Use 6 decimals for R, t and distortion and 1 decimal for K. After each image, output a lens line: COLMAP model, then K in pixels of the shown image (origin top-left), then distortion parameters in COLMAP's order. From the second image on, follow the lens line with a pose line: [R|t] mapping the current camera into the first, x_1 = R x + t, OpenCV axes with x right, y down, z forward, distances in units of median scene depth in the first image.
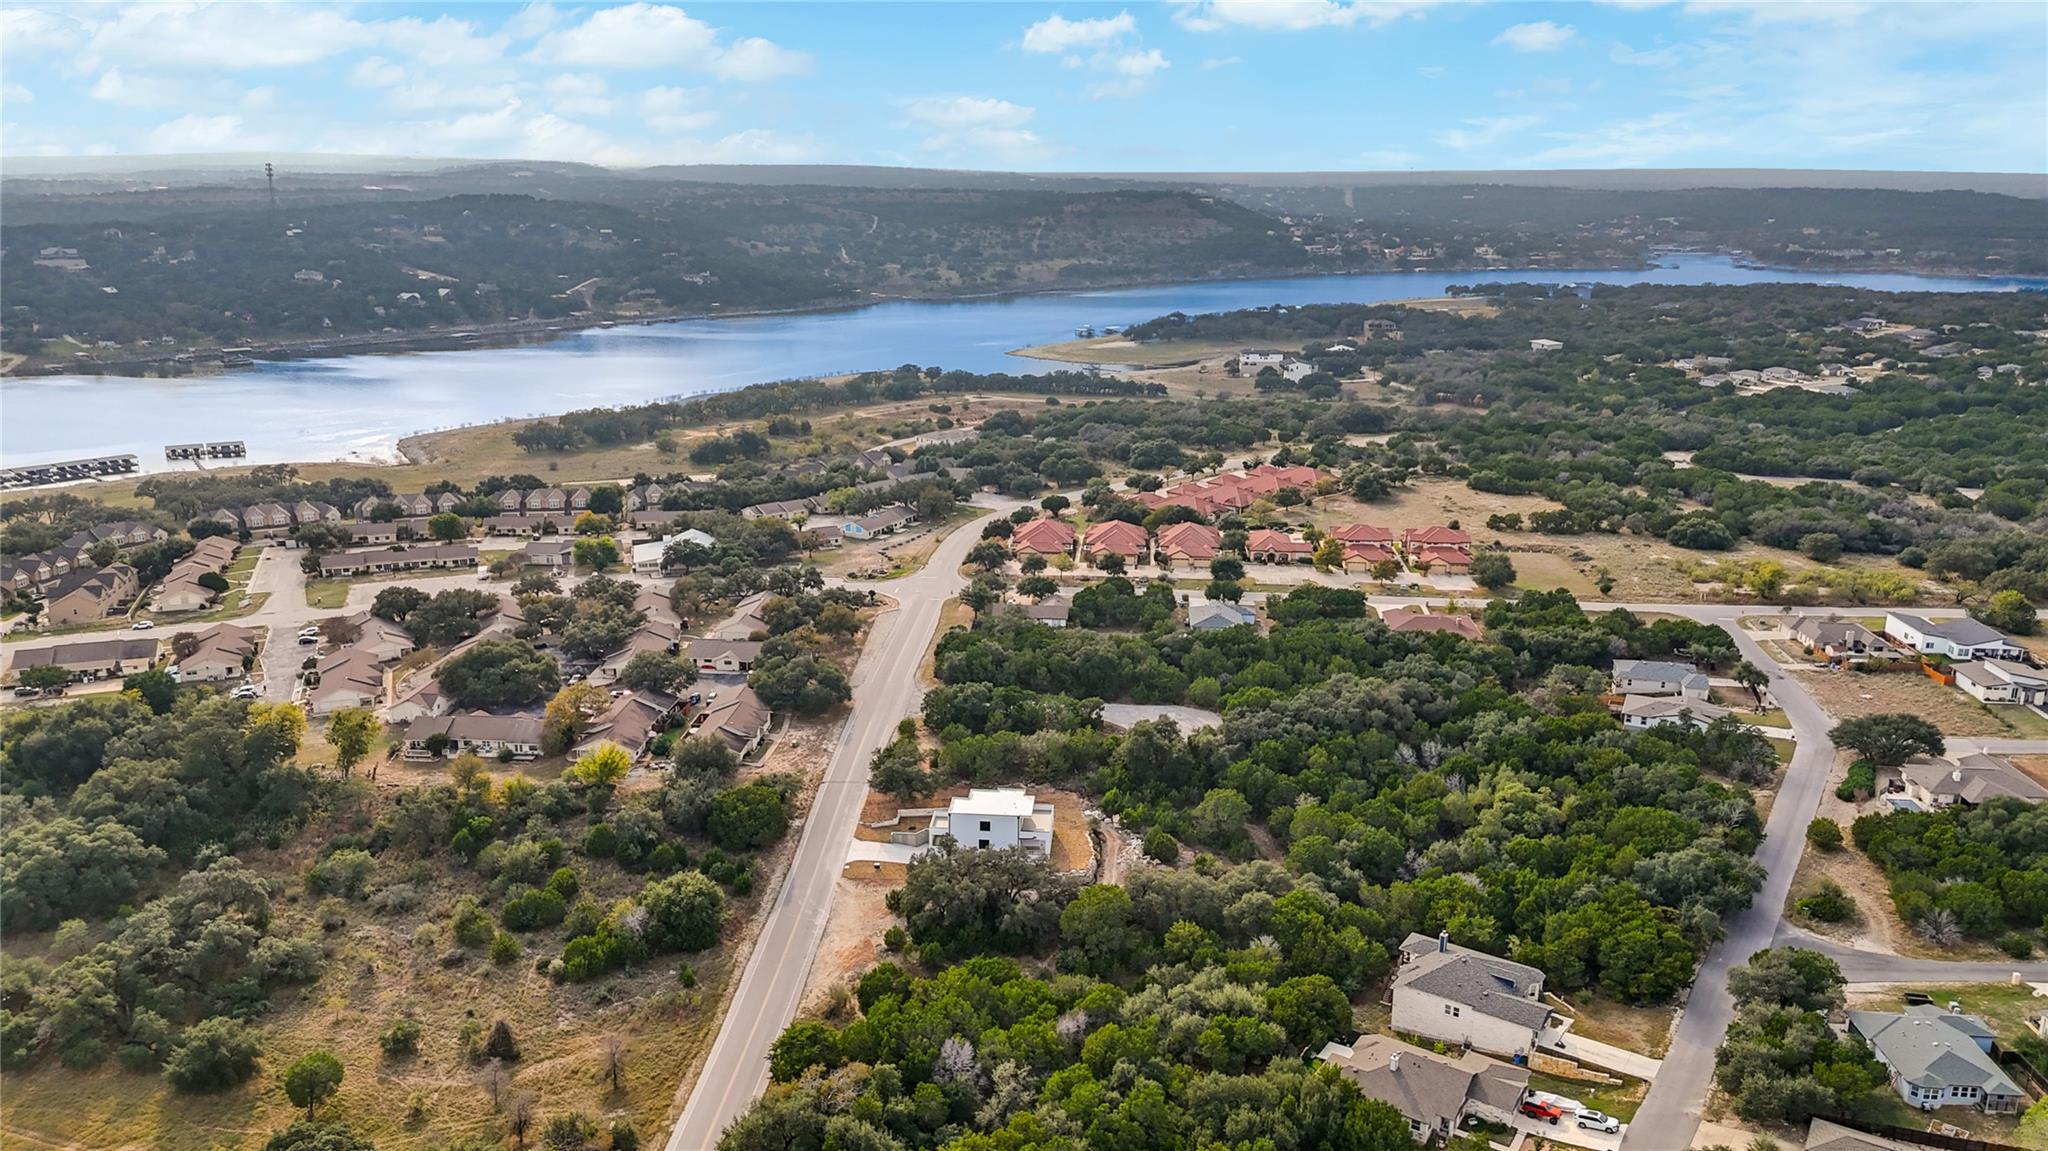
lens RADIAL K [[1501.0, 0, 1025.3], [0, 1501.0, 526.8], [0, 0, 1]] dist [0.076480, -0.064567]
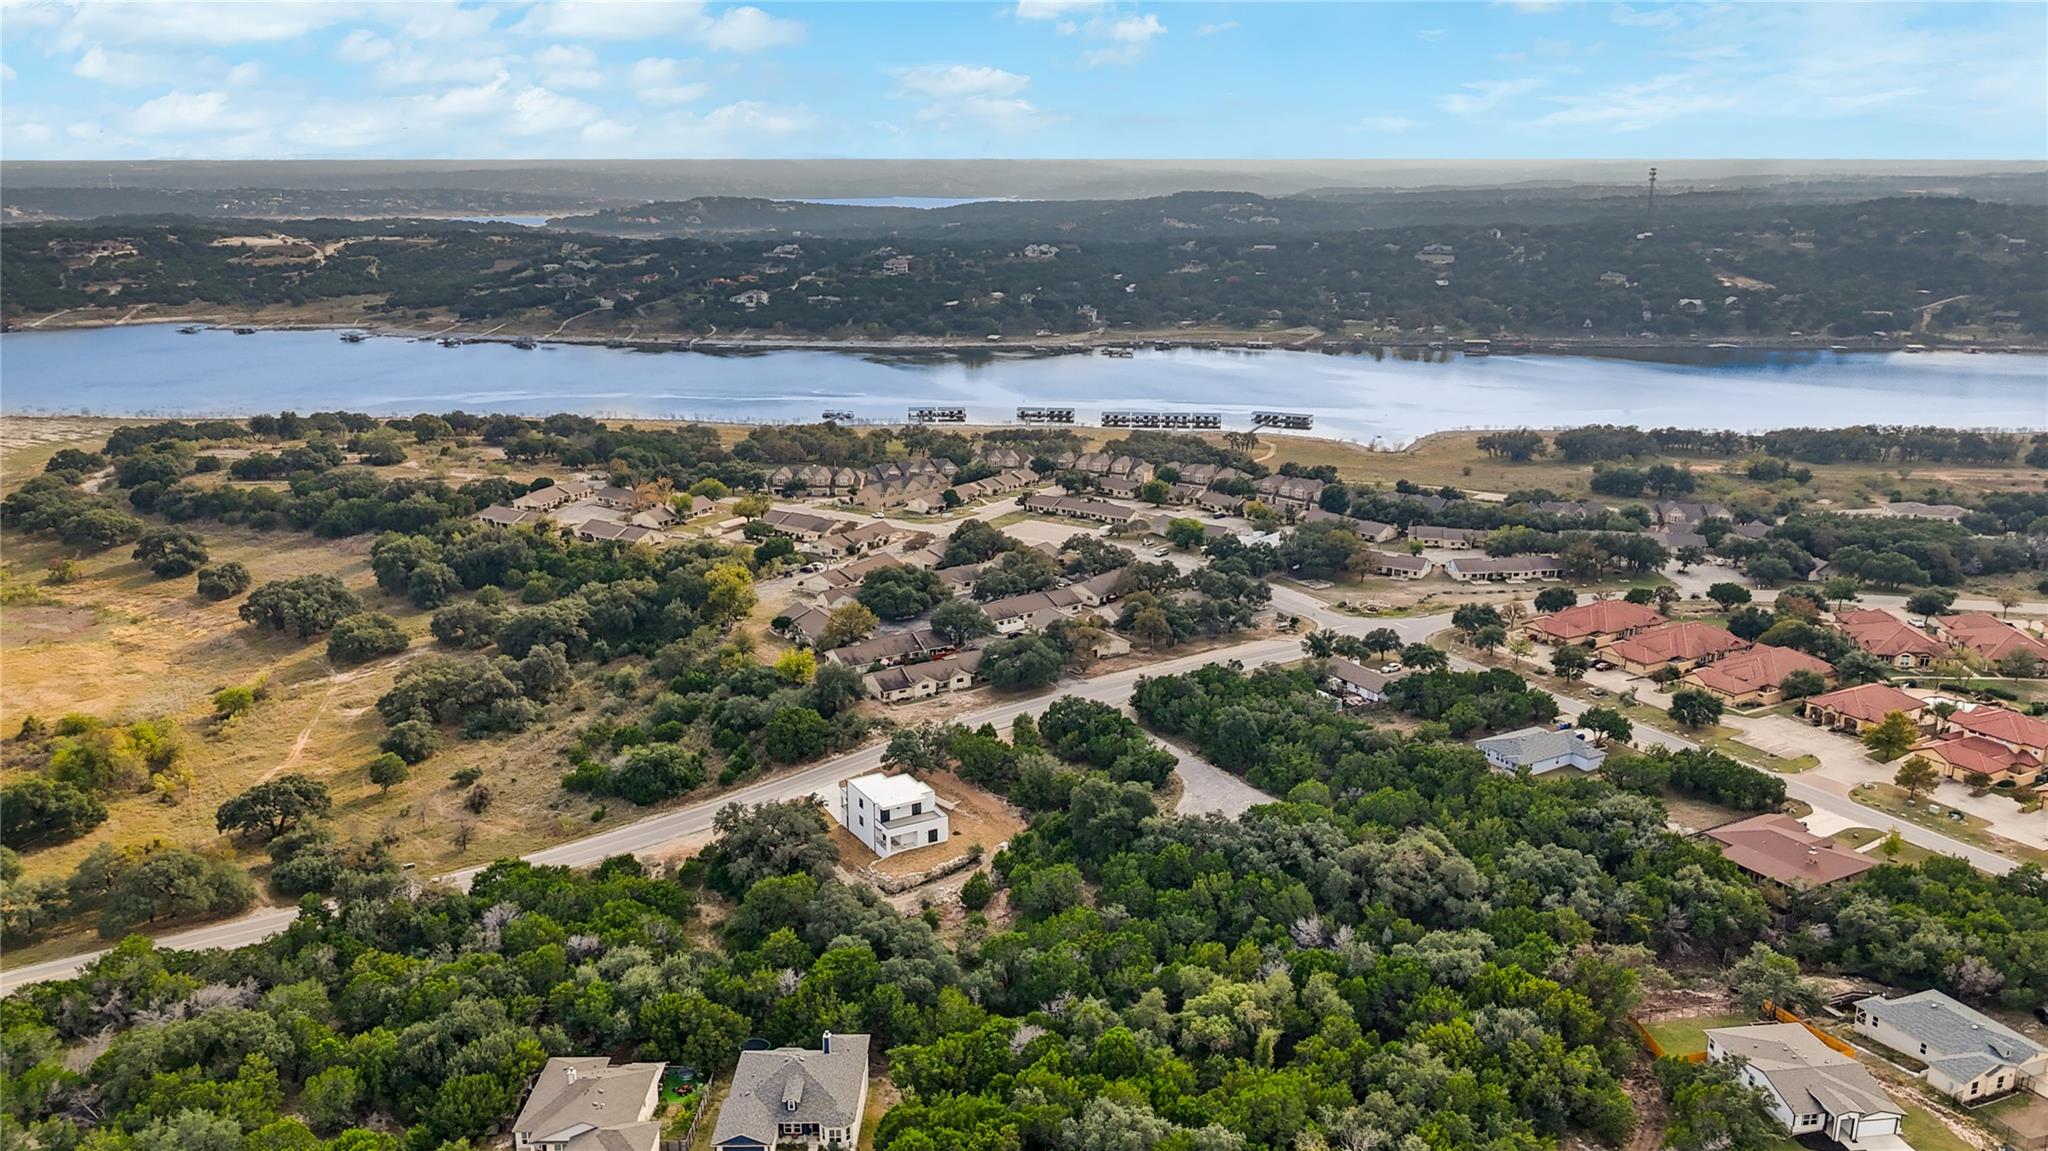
lens RADIAL K [[1543.3, 0, 1024.0], [0, 1543.3, 575.5], [0, 0, 1]] dist [0.064880, -0.061911]
pose [[0.561800, 0.203075, -0.801961, 0.782983], [-0.186544, 0.975533, 0.116347, -0.086654], [0.805967, 0.084238, 0.585937, 0.431956]]
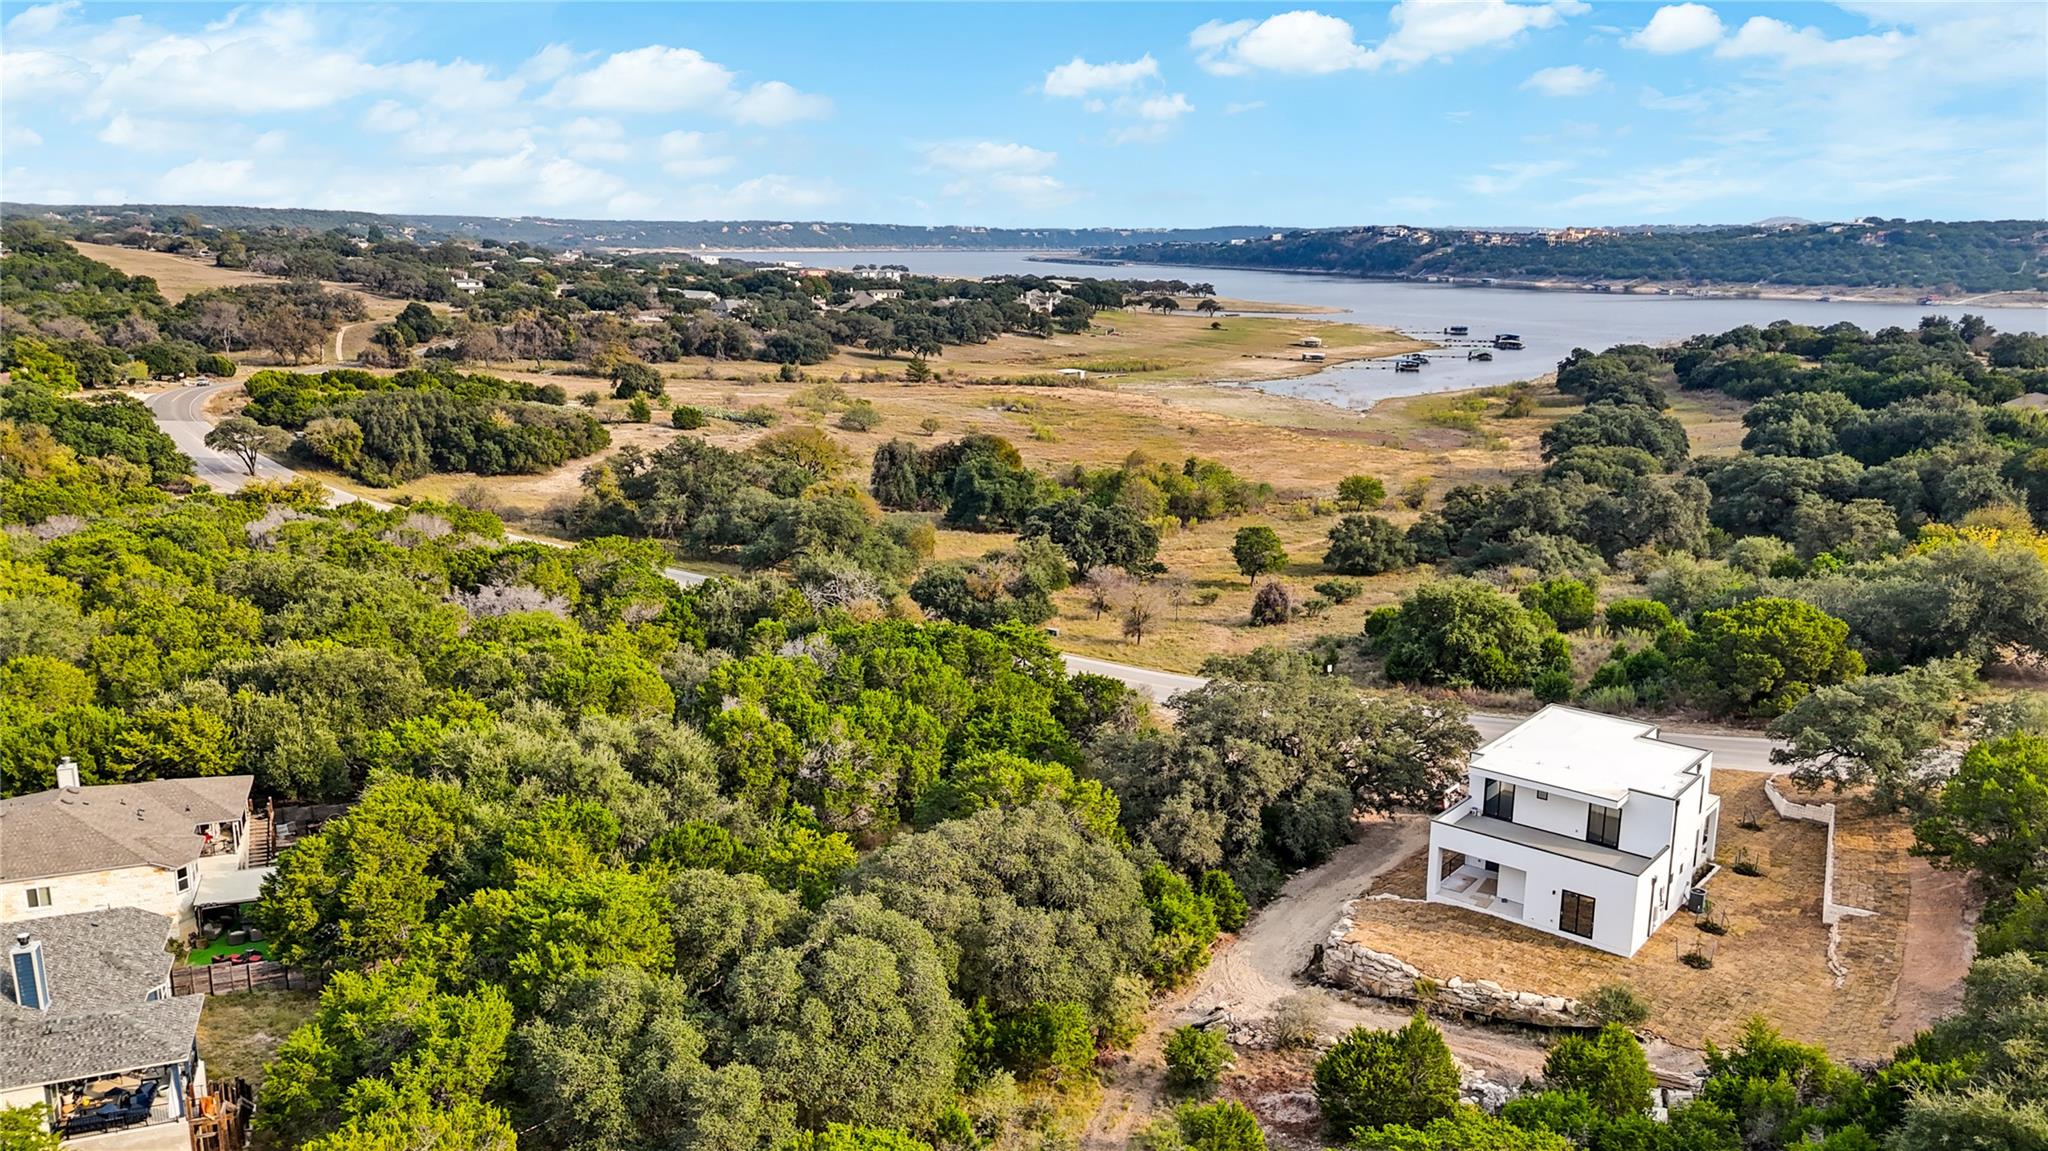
lens RADIAL K [[1495.4, 0, 1024.0], [0, 1495.4, 575.5], [0, 0, 1]] dist [0.034009, -0.005677]
pose [[-0.575046, 0.168121, -0.800661, 0.300100], [-0.204341, 0.918125, 0.339546, 0.055377], [0.792191, 0.358863, -0.493610, 0.996754]]
